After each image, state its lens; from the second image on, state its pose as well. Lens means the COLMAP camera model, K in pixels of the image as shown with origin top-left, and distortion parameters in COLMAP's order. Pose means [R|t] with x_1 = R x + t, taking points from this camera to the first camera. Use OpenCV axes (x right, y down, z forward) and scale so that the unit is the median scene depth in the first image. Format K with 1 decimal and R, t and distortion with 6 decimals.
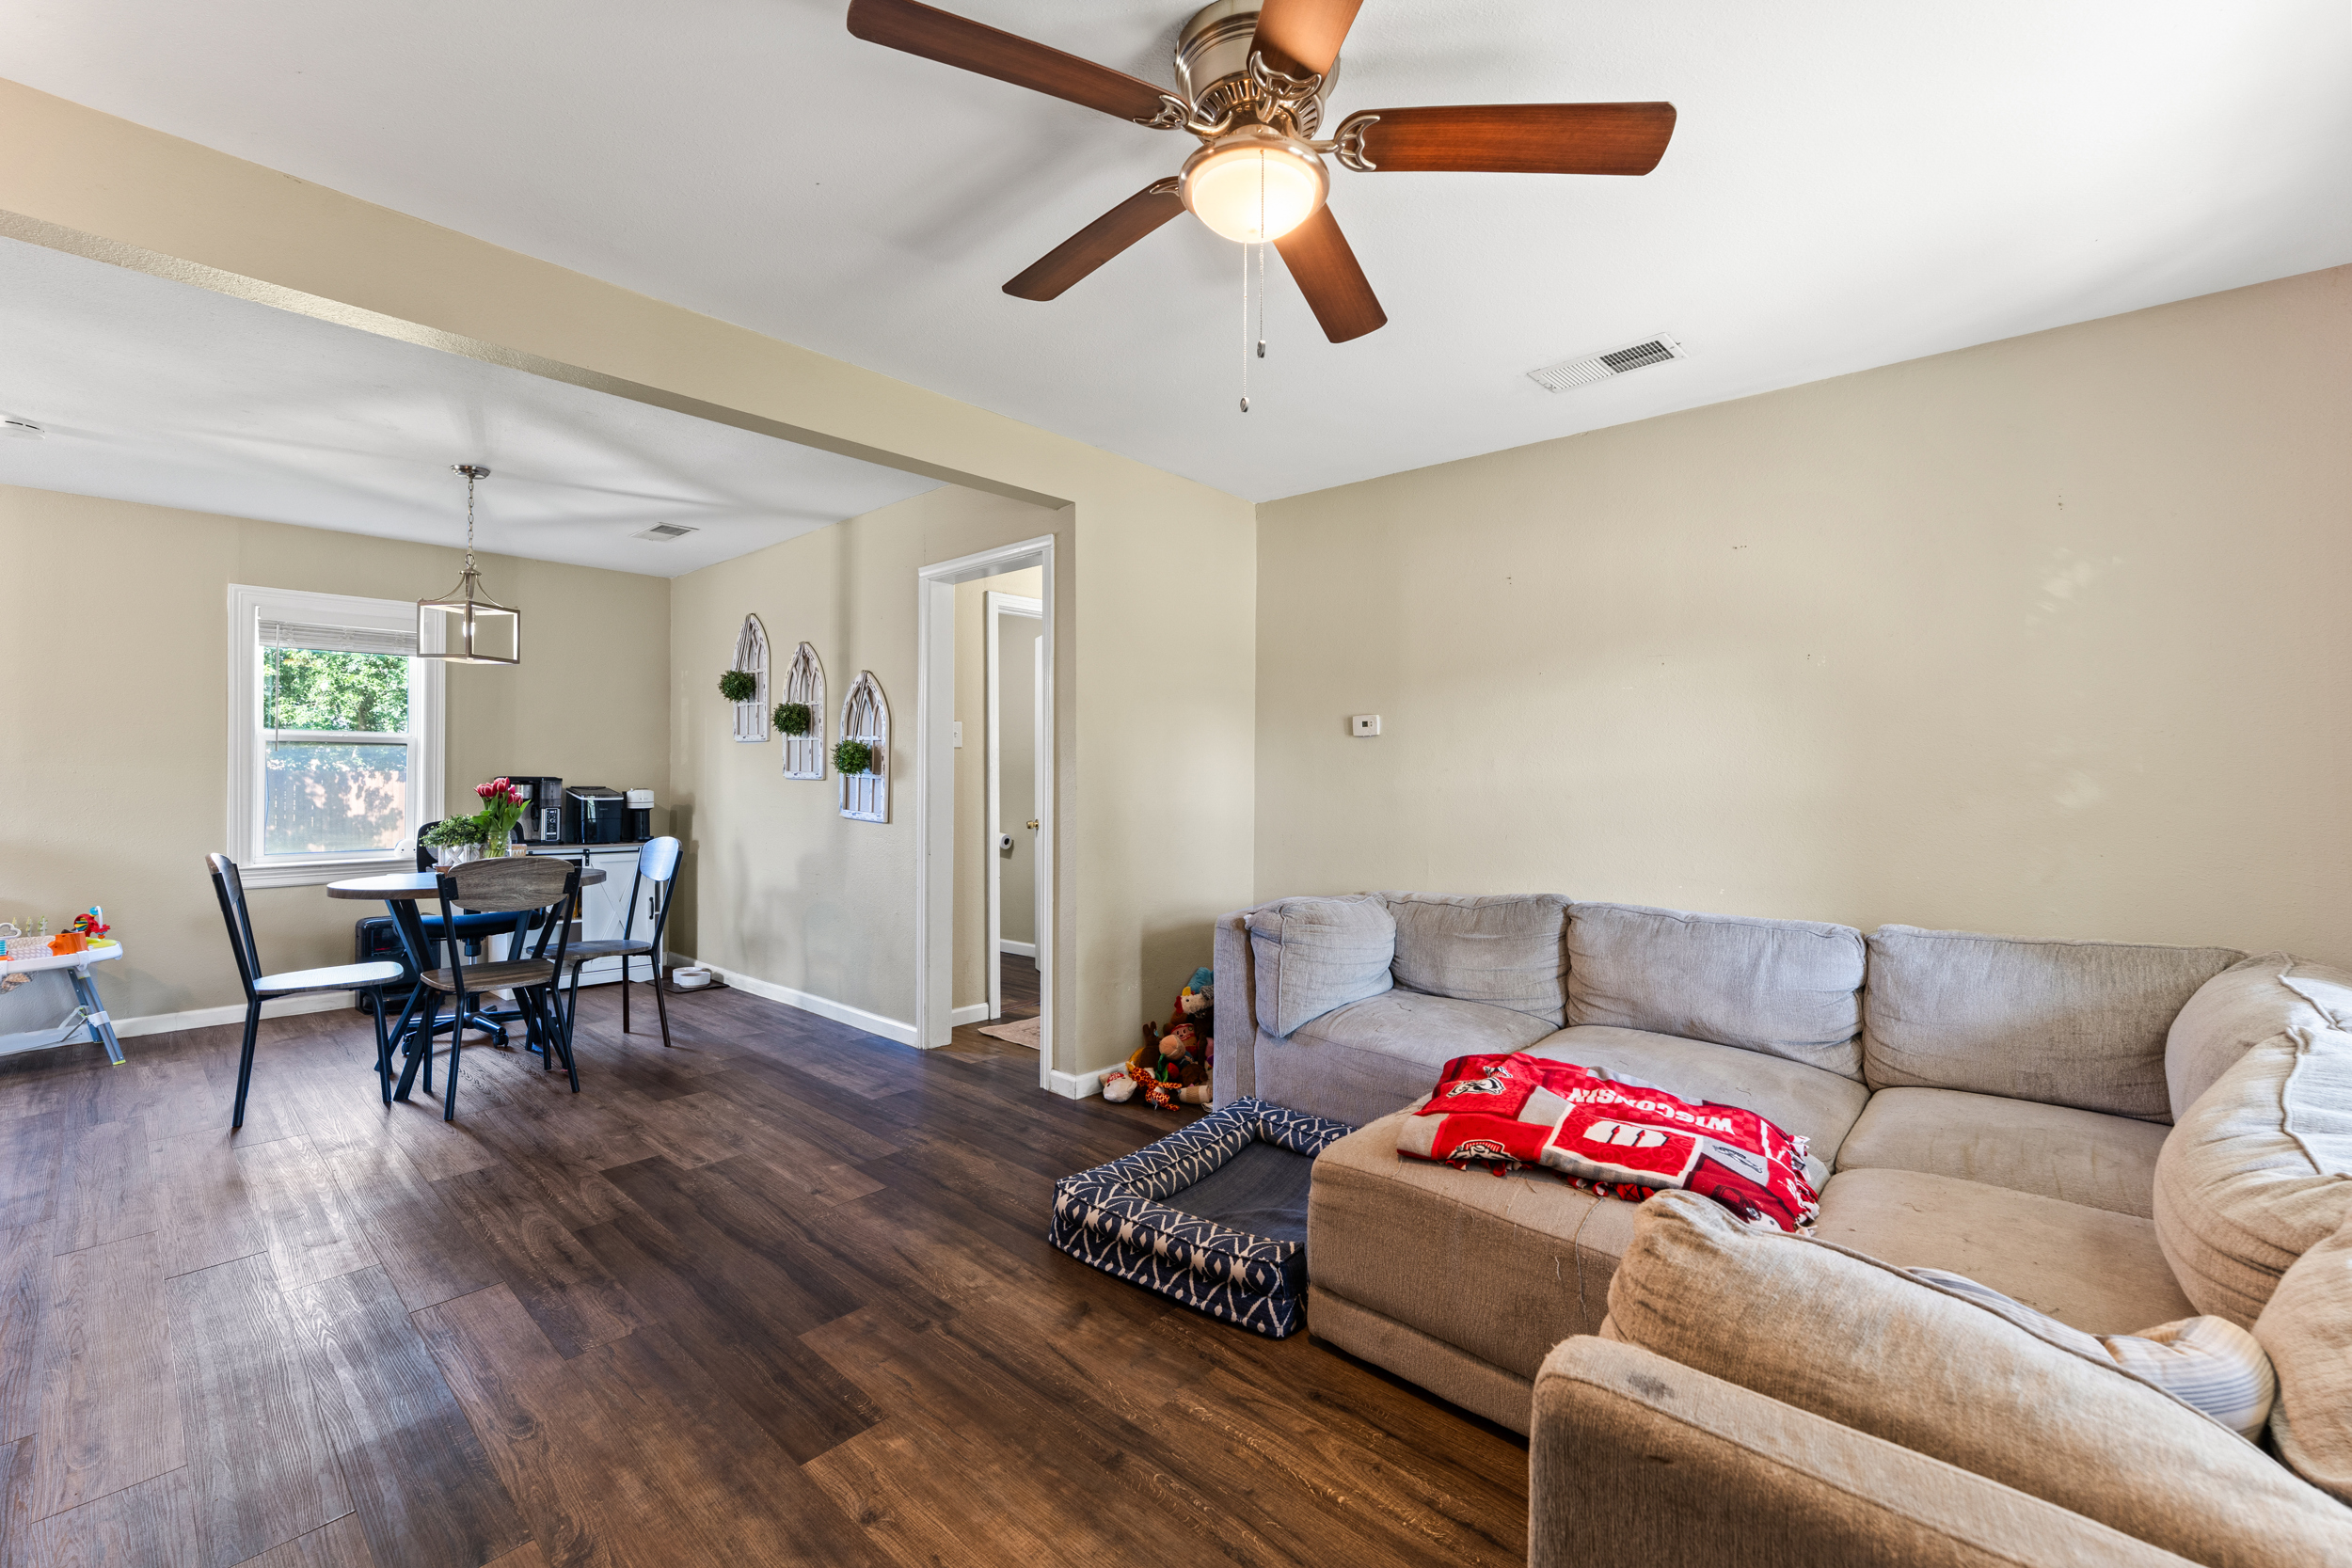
lens RADIAL K [[932.8, 0, 1175.6], [0, 932.8, 782.9], [0, 0, 1]] dist [-0.001839, -0.000353]
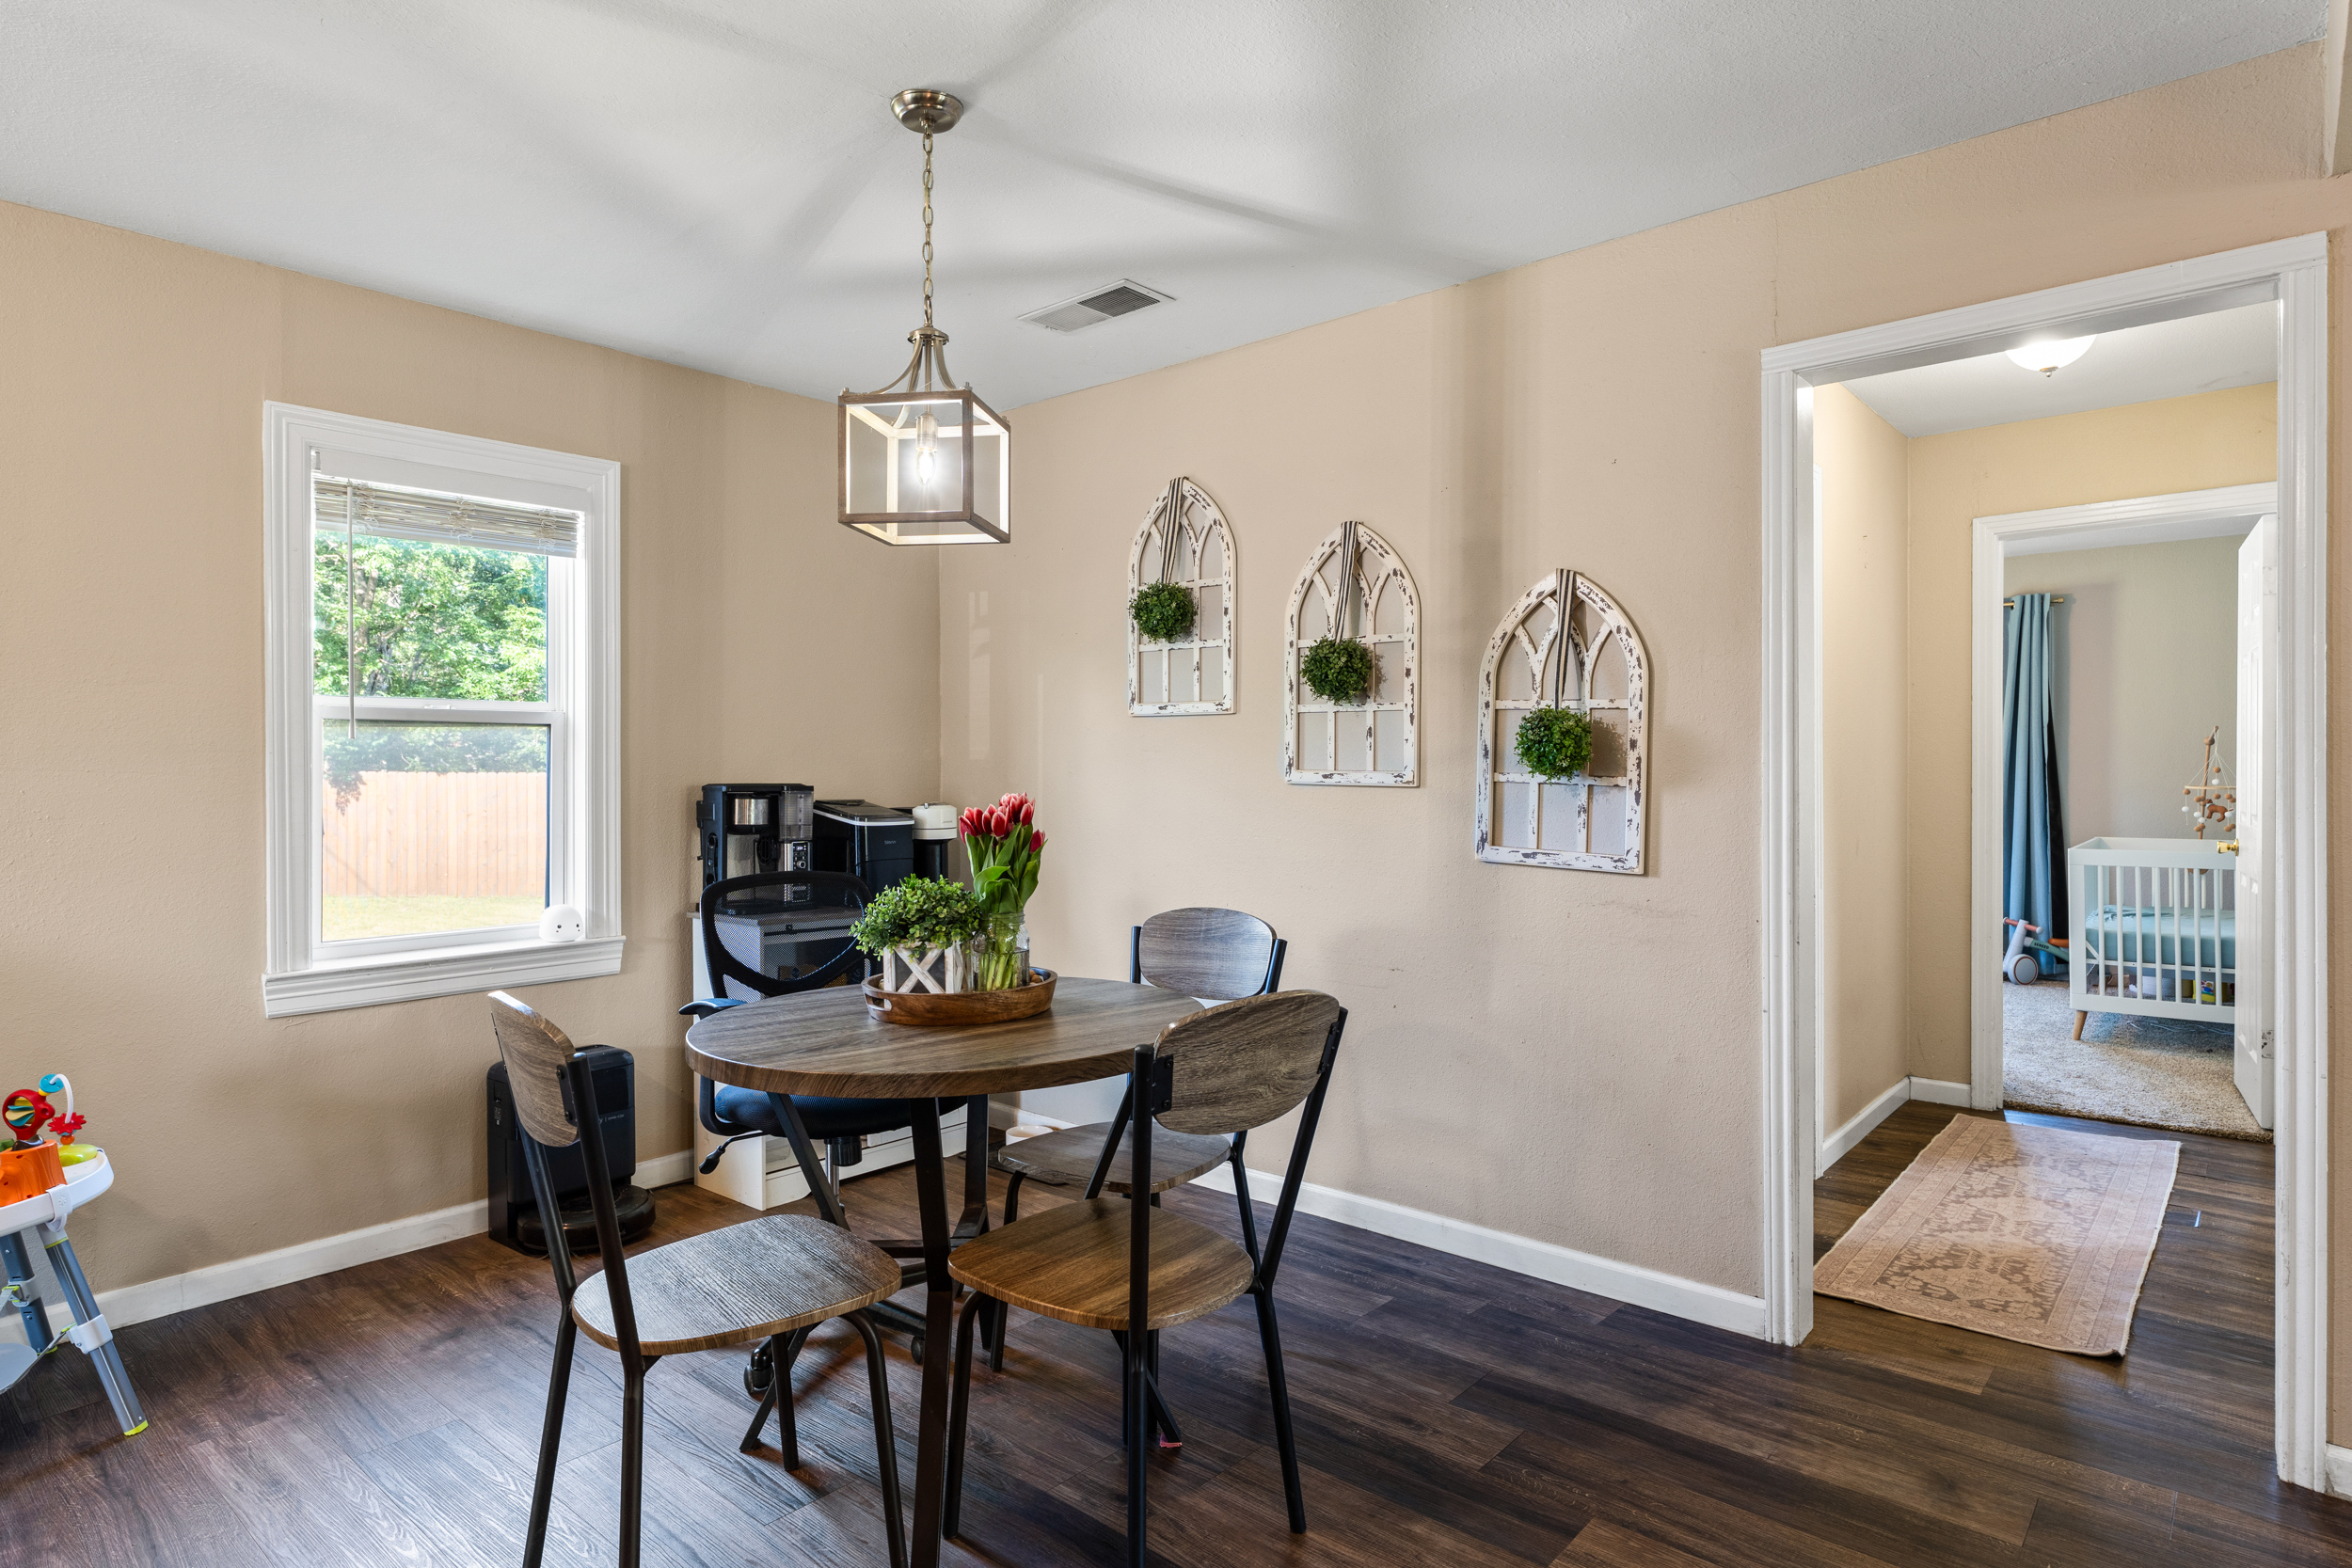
lens RADIAL K [[1226.3, 0, 1181.1], [0, 1226.3, 779.9], [0, 0, 1]] dist [-0.001008, -0.000484]
pose [[0.999863, -0.007230, 0.014910, -0.540082], [0.007179, 0.999968, 0.003442, -0.010896], [-0.014935, -0.003335, 0.999883, 0.338975]]
